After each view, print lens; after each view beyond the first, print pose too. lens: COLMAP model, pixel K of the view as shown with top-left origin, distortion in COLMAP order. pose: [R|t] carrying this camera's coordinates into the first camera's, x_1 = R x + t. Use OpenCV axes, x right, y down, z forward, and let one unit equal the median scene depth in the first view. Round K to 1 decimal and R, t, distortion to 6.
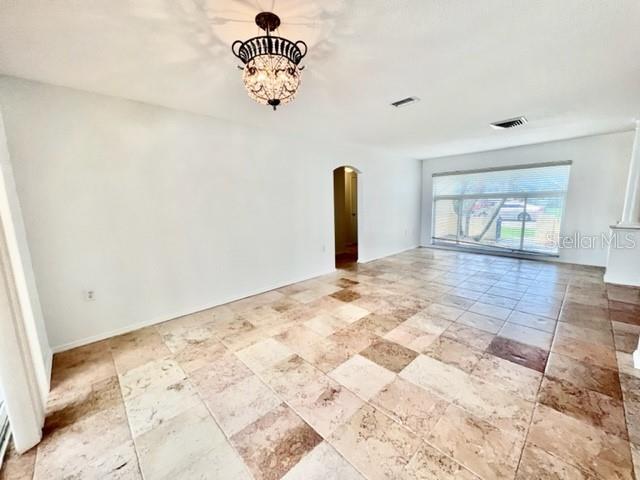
lens RADIAL K [[255.4, 0, 318.2], [0, 255.4, 238.9], [0, 0, 1]] dist [-0.002349, 0.000683]
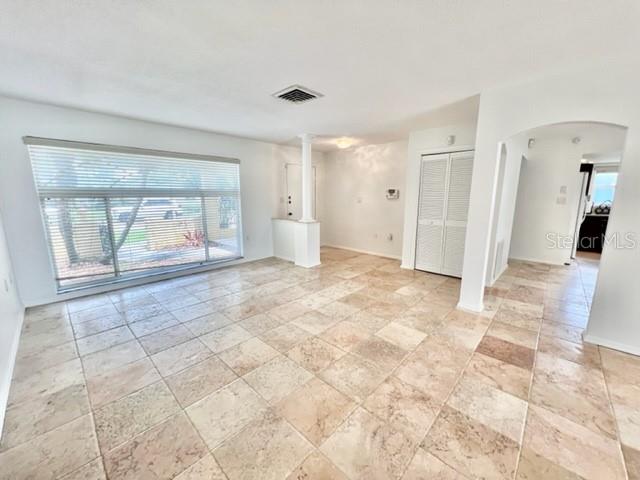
lens RADIAL K [[255.4, 0, 323.3], [0, 255.4, 240.6], [0, 0, 1]] dist [-0.002349, 0.000683]
pose [[-0.068870, -0.147951, 0.986594, -0.061038], [0.145720, 0.976844, 0.156661, -0.160107], [-0.986926, 0.154555, -0.045715, 1.124404]]
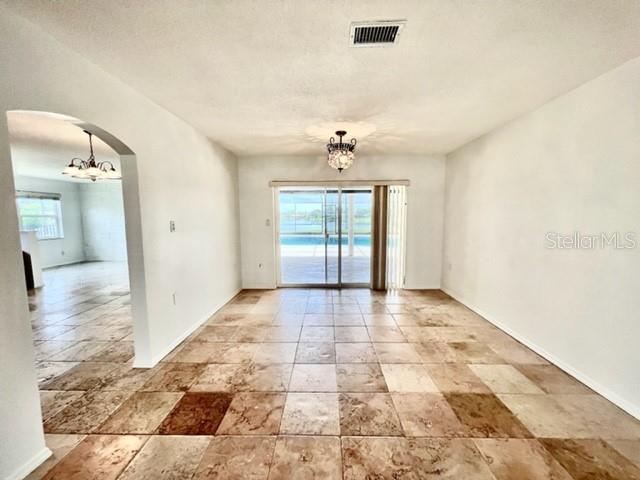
lens RADIAL K [[255.4, 0, 321.4], [0, 255.4, 242.0], [0, 0, 1]] dist [-0.002349, 0.000683]
pose [[-0.698055, 0.101377, -0.708831, 0.684043], [-0.081001, 0.972392, 0.218842, -0.185254], [0.711448, 0.210180, -0.670572, 1.131379]]
